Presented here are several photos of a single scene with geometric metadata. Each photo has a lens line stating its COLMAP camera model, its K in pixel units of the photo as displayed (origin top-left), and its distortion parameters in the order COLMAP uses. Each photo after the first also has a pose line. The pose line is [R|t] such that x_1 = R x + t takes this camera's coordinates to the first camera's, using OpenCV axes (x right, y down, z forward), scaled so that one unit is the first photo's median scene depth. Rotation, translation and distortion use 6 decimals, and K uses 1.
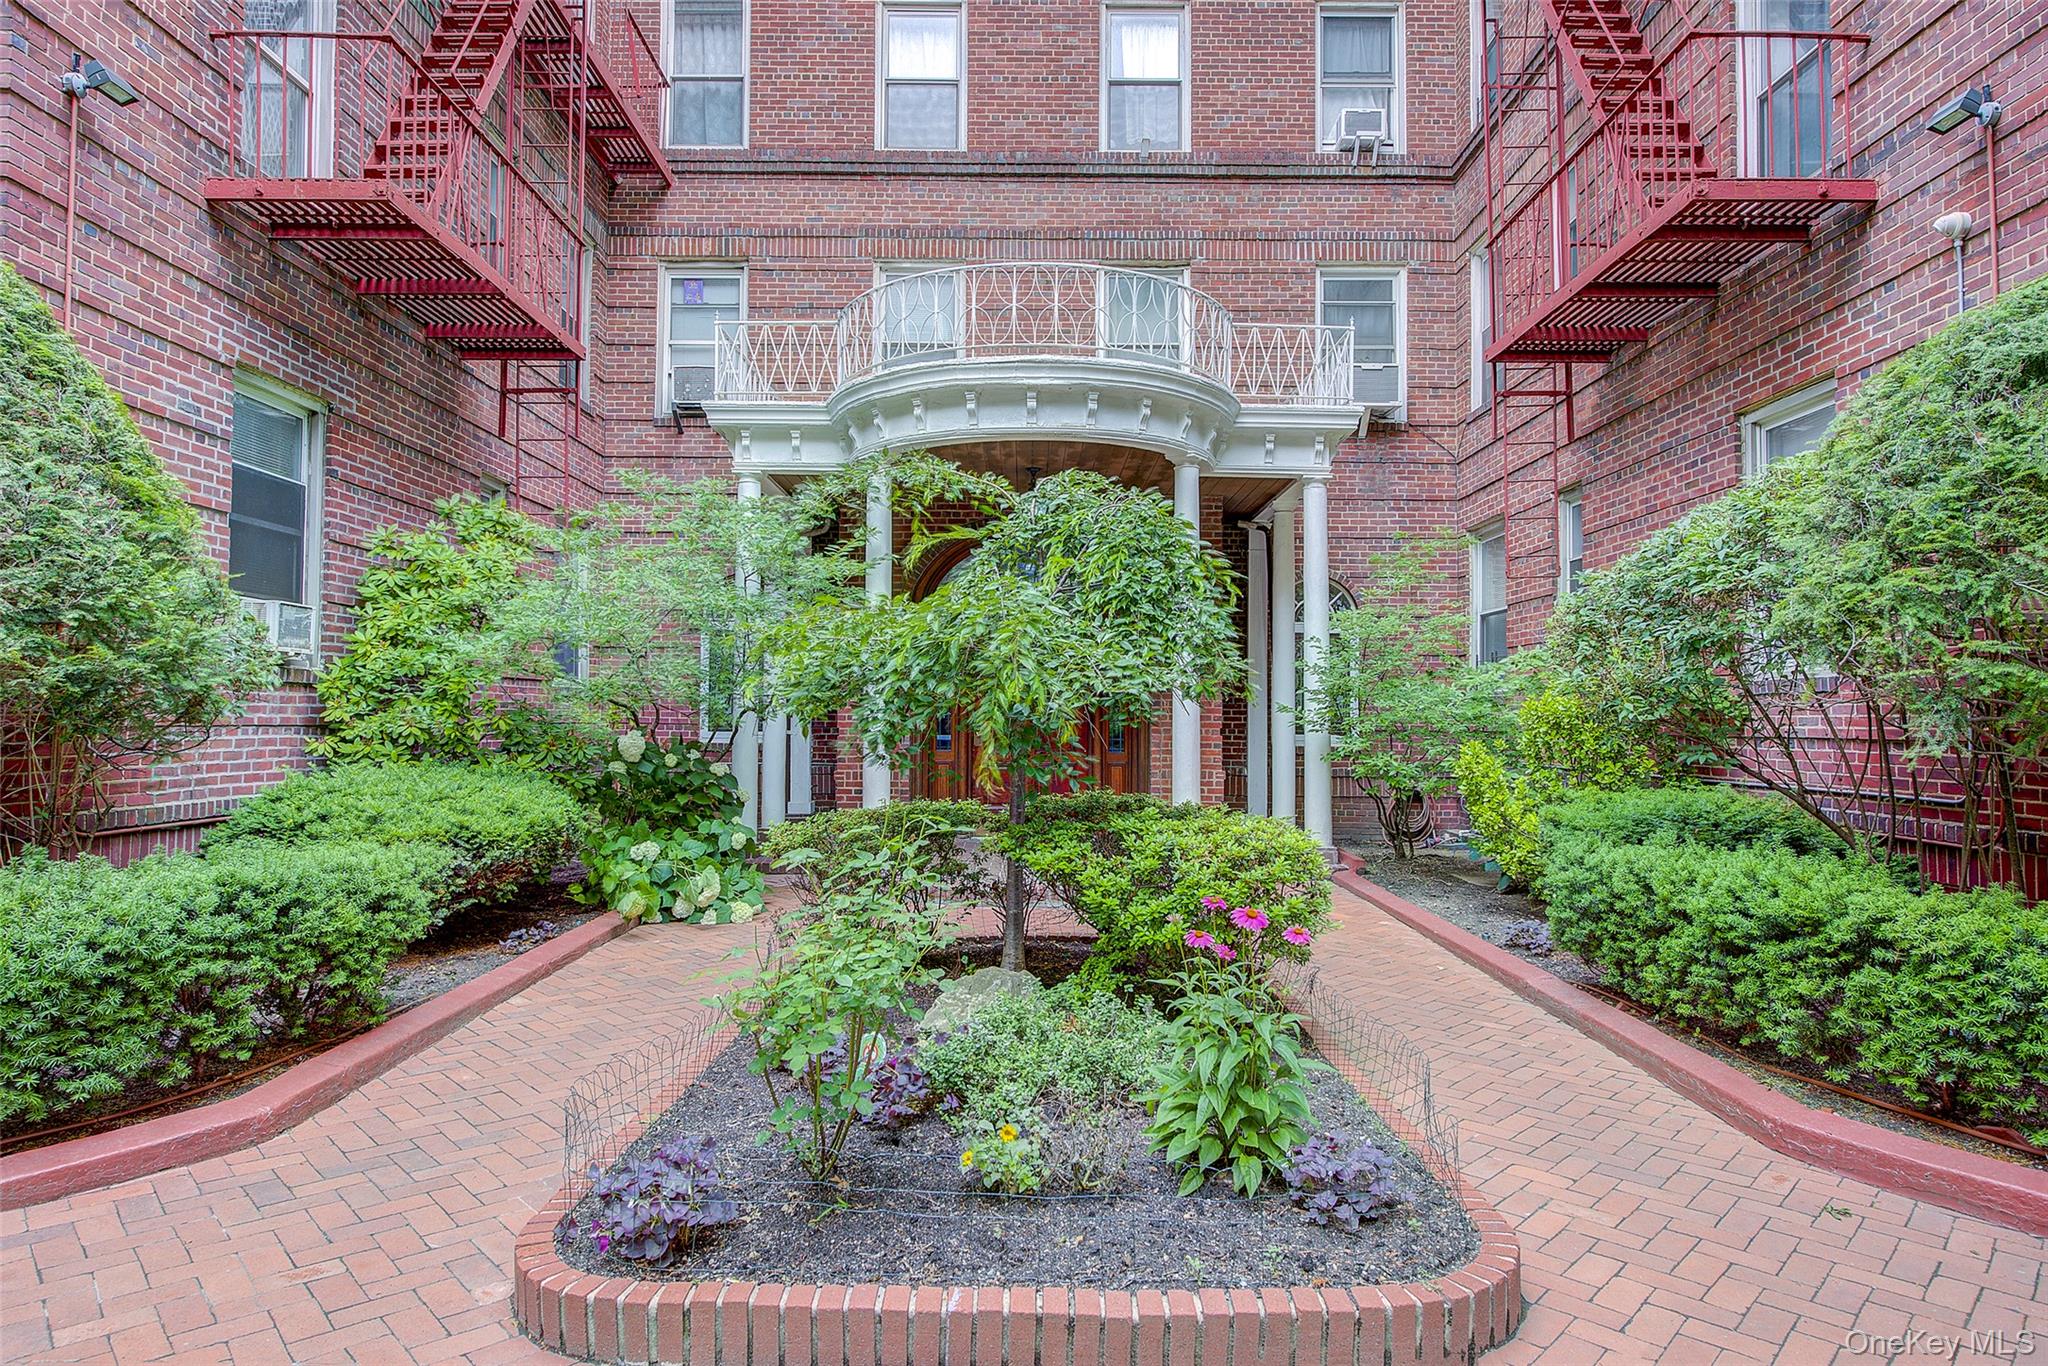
lens RADIAL K [[1237.6, 0, 1024.0], [0, 1237.6, 683.0], [0, 0, 1]] dist [0.000034, -0.000353]
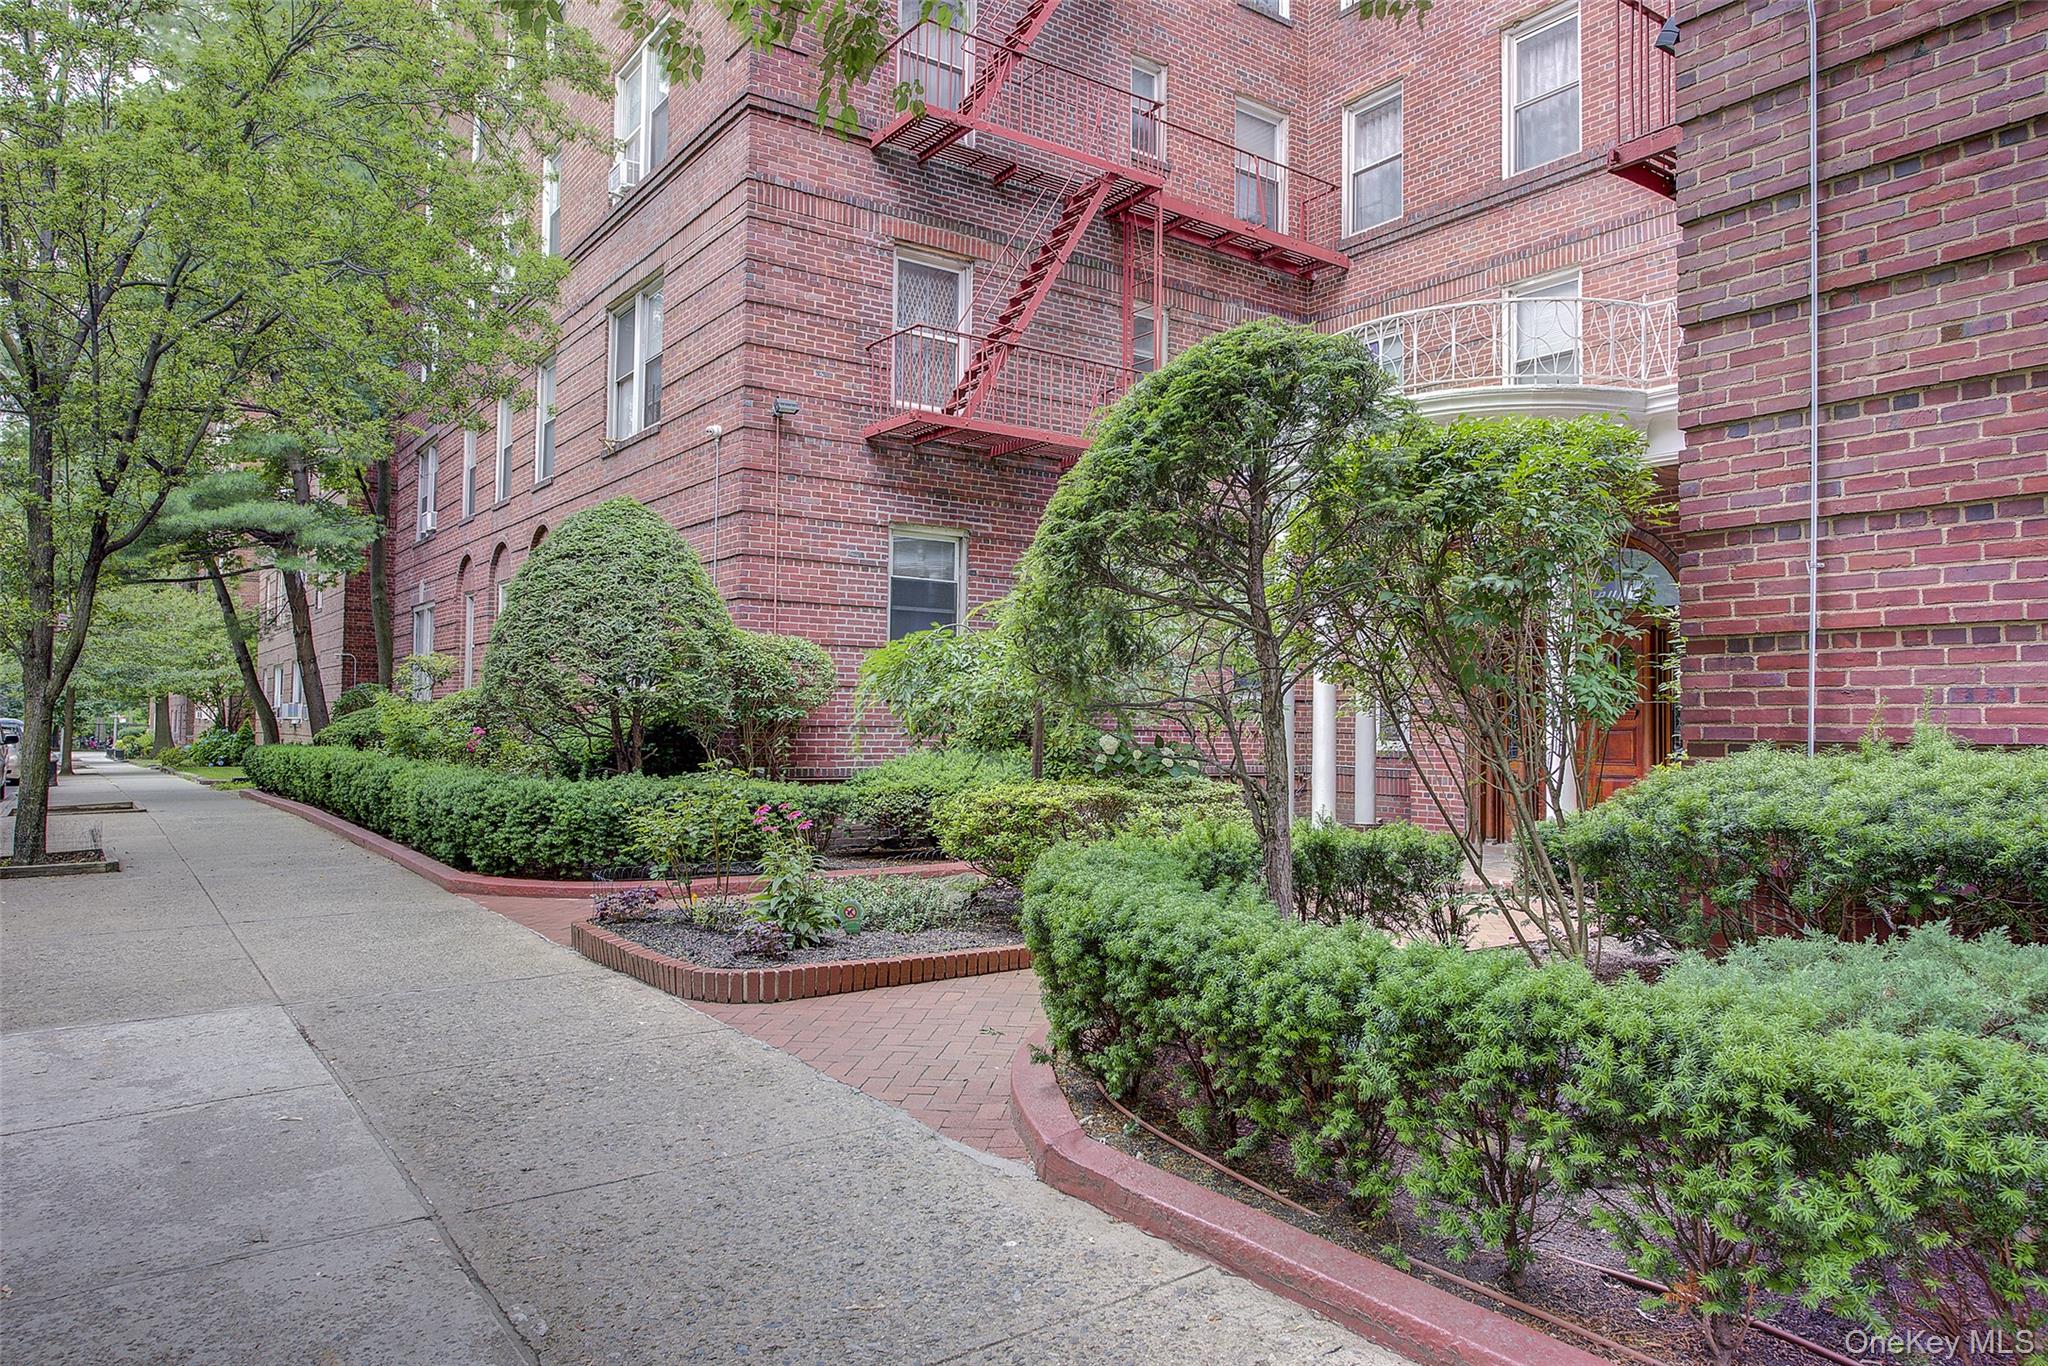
lens RADIAL K [[1366.6, 0, 1024.0], [0, 1366.6, 683.0], [0, 0, 1]] dist [0.003843, 0.000714]
pose [[0.563202, -0.020329, -0.826069, 0.907823], [0.010033, 0.999792, -0.017764, 0.006914], [0.826258, 0.001716, 0.563289, 0.045094]]
